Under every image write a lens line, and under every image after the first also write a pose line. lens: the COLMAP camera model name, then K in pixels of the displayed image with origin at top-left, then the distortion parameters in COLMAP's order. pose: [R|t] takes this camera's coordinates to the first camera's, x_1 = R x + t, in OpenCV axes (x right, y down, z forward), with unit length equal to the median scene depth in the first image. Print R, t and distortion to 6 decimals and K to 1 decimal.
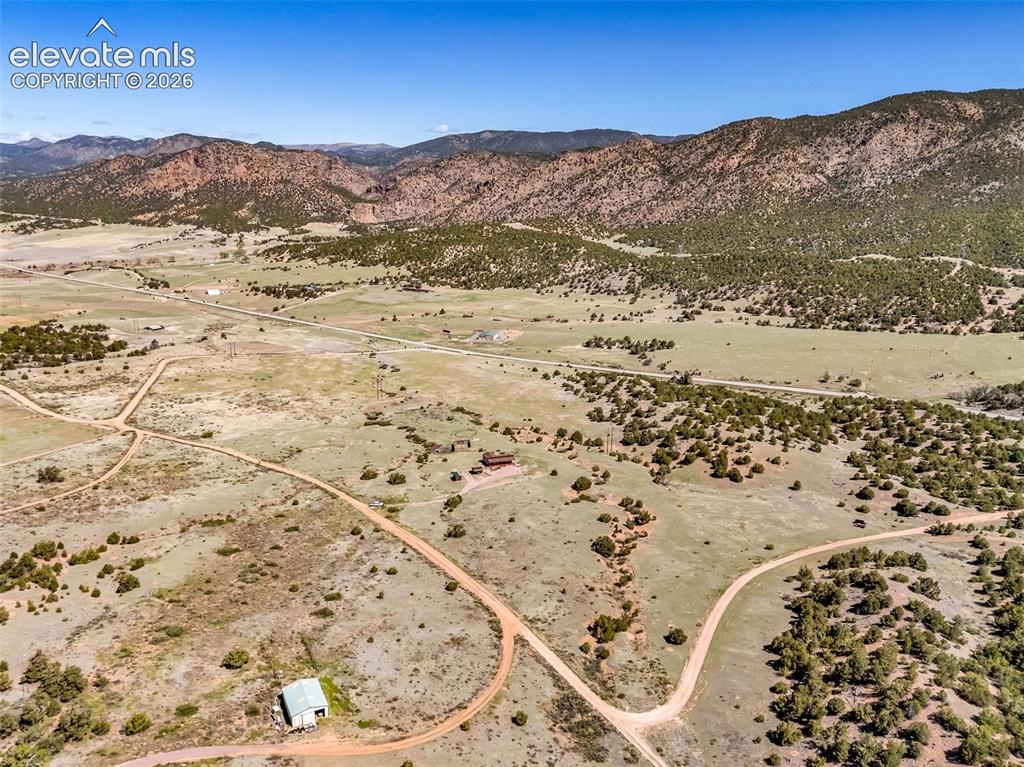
lens RADIAL K [[755.1, 0, 498.0], [0, 755.1, 371.4], [0, 0, 1]] dist [0.090781, -0.045995]
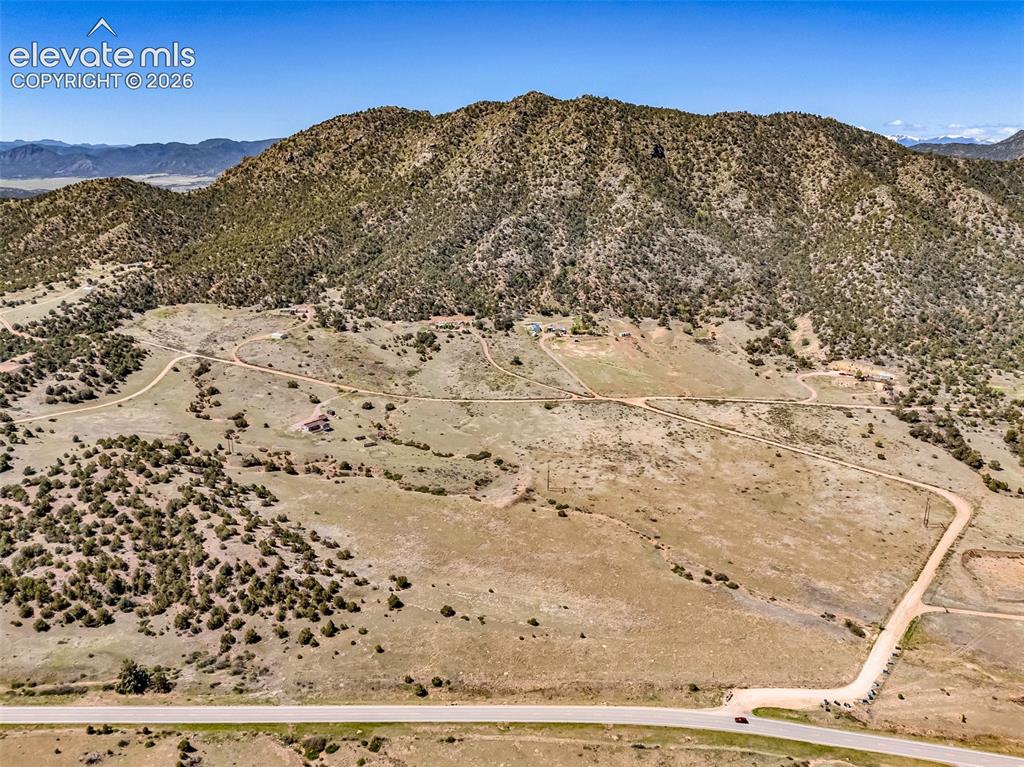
lens RADIAL K [[756.7, 0, 512.0], [0, 756.7, 383.5], [0, 0, 1]] dist [0.042410, -0.002363]
pose [[-0.822083, 0.147954, -0.549808, 0.094439], [-0.151062, 0.874362, 0.461163, -0.131920], [0.548962, 0.462170, -0.696448, 0.450435]]
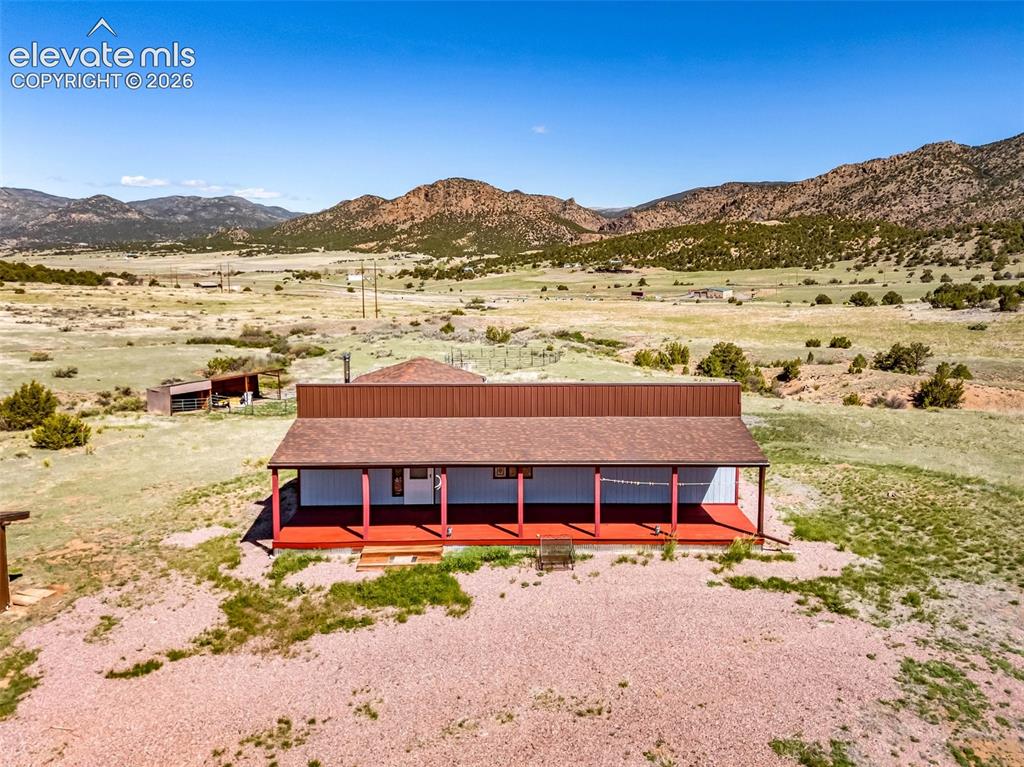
lens RADIAL K [[766.9, 0, 536.9], [0, 766.9, 339.3], [0, 0, 1]] dist [0.076630, -0.076480]
pose [[0.964473, 0.032159, -0.262216, 0.004474], [-0.066259, 0.990284, -0.122258, 0.025072], [0.255737, 0.135289, 0.957233, 0.203344]]
